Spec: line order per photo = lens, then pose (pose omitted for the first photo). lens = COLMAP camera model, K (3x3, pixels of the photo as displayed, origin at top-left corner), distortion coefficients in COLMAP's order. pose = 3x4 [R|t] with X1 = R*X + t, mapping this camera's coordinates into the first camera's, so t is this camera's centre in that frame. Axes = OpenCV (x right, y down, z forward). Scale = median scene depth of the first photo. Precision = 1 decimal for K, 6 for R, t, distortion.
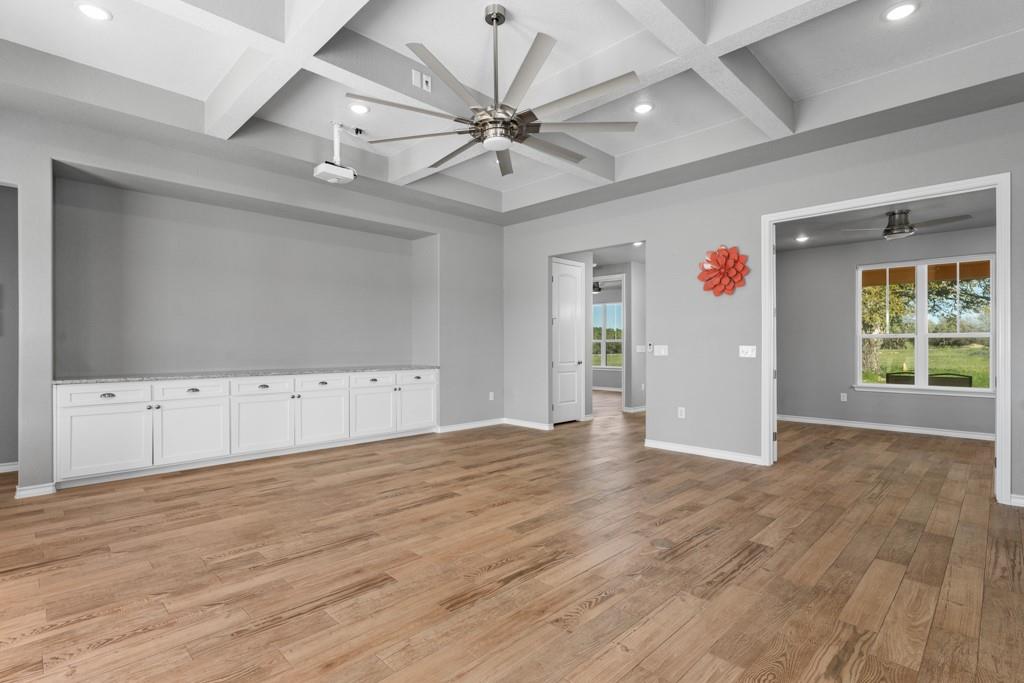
lens RADIAL K [[493.5, 0, 513.6], [0, 493.5, 344.7], [0, 0, 1]] dist [-0.002617, 0.000261]
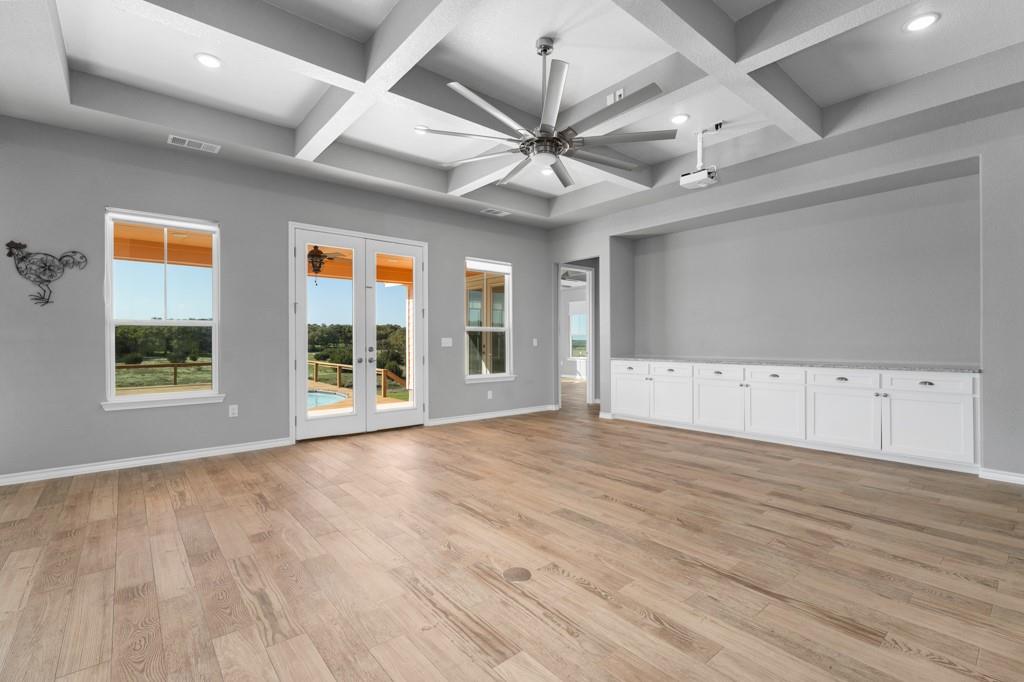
lens RADIAL K [[459.5, 0, 512.0], [0, 459.5, 341.0], [0, 0, 1]] dist [0.000605, -0.000331]
pose [[-0.085621, 0.003101, -0.996323, 0.846843], [0.006449, 0.999976, 0.002558, 0.005465], [0.996307, -0.006206, -0.085639, 0.836181]]
